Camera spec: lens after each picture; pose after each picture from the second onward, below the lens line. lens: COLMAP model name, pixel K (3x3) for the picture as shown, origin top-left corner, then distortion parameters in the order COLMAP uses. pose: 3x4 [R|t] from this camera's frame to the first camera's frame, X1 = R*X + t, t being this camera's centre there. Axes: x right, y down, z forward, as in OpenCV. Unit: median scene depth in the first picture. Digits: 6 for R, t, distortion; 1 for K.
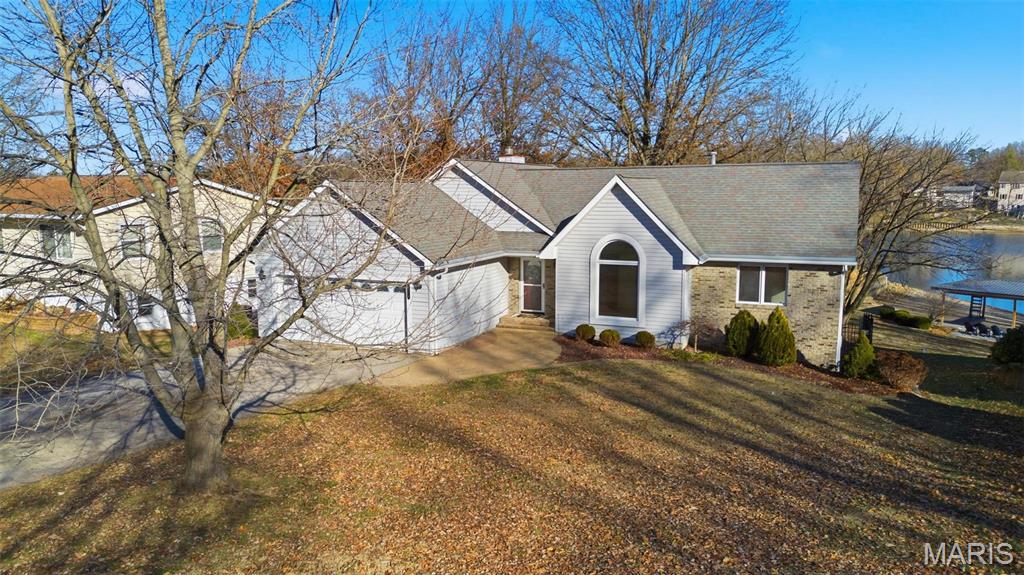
lens RADIAL K [[727.5, 0, 506.0], [0, 727.5, 290.4], [0, 0, 1]] dist [0.020620, -0.003974]
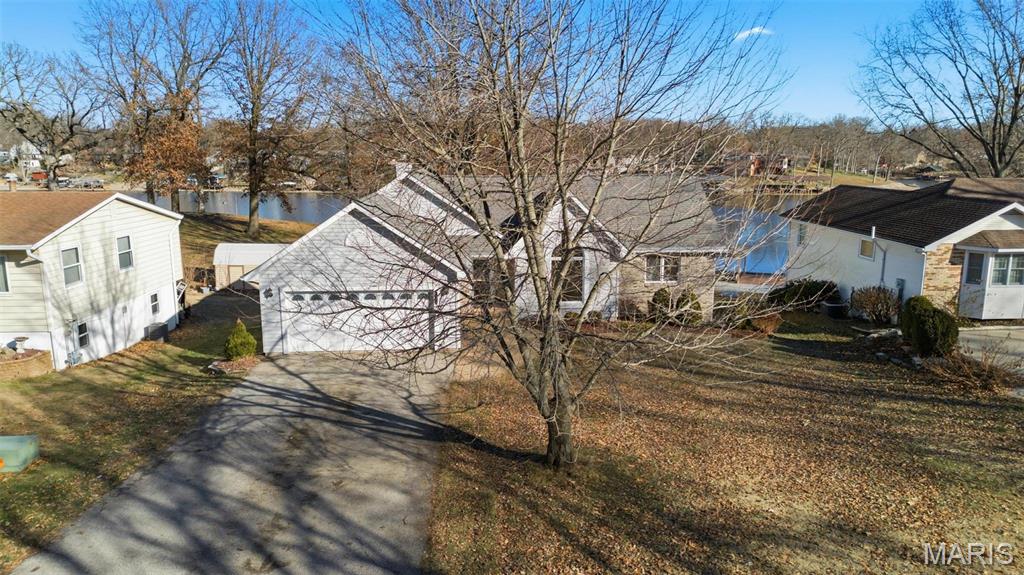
lens RADIAL K [[728.4, 0, 512.0], [0, 728.4, 287.5], [0, 0, 1]] dist [0.020856, -0.005828]
pose [[0.880011, -0.084604, 0.467357, -0.548554], [0.063435, 0.996127, 0.060879, -0.074640], [-0.470698, -0.023928, 0.881970, -0.073884]]
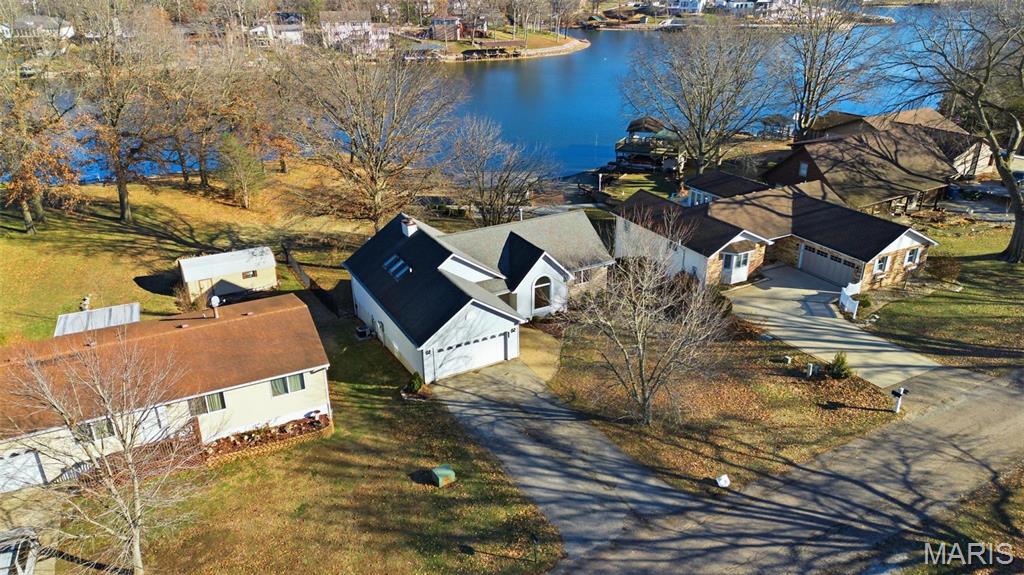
lens RADIAL K [[721.9, 0, 516.8], [0, 721.9, 319.1], [0, 0, 1]] dist [0.001153, -0.002525]
pose [[0.591115, -0.359009, 0.722285, -1.601695], [0.118040, 0.924346, 0.362839, -0.791324], [-0.797903, -0.129221, 0.588772, -0.270091]]
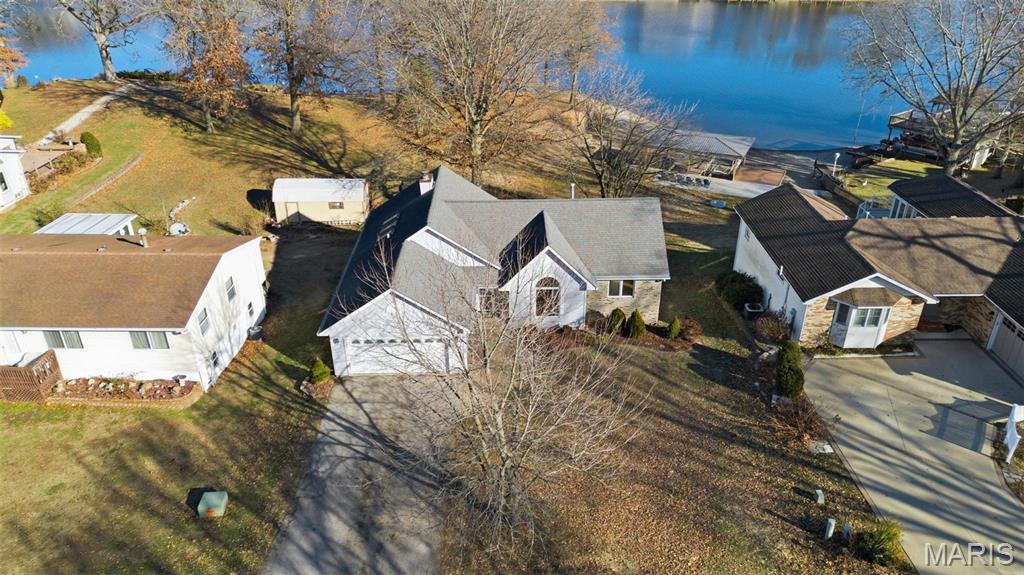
lens RADIAL K [[727.5, 0, 506.0], [0, 727.5, 290.4], [0, 0, 1]] dist [0.020620, -0.003974]
pose [[0.904536, -0.206285, 0.373177, -0.597490], [0.066736, 0.932890, 0.353924, -0.672831], [-0.421142, -0.295232, 0.857600, -0.444402]]
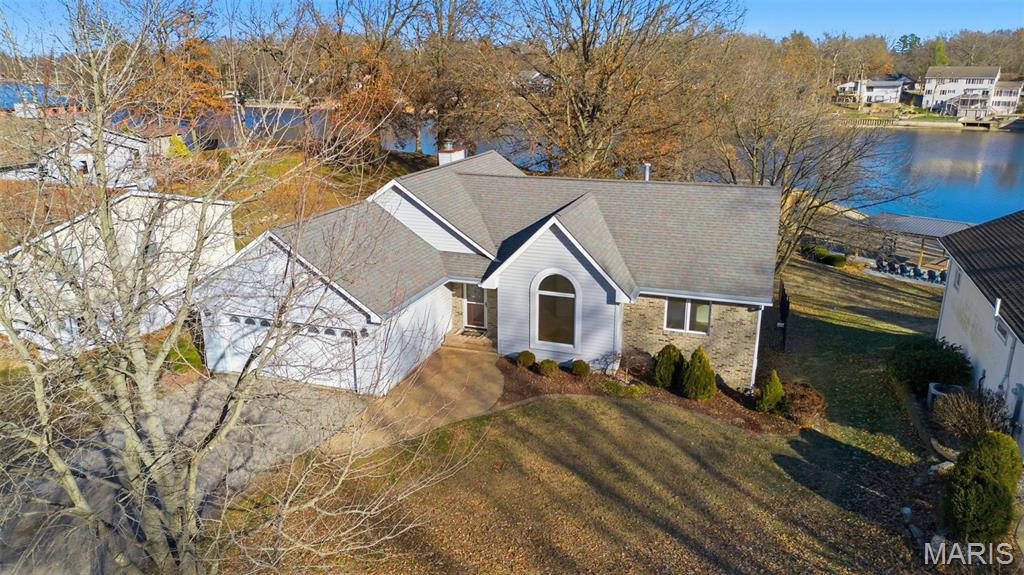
lens RADIAL K [[725.1, 0, 513.6], [0, 725.1, 290.6], [0, 0, 1]] dist [0.041909, -0.002077]
pose [[0.995639, -0.025083, 0.089859, -0.002433], [0.010582, 0.987326, 0.158351, -0.220411], [-0.092692, -0.156709, 0.983286, -0.031911]]
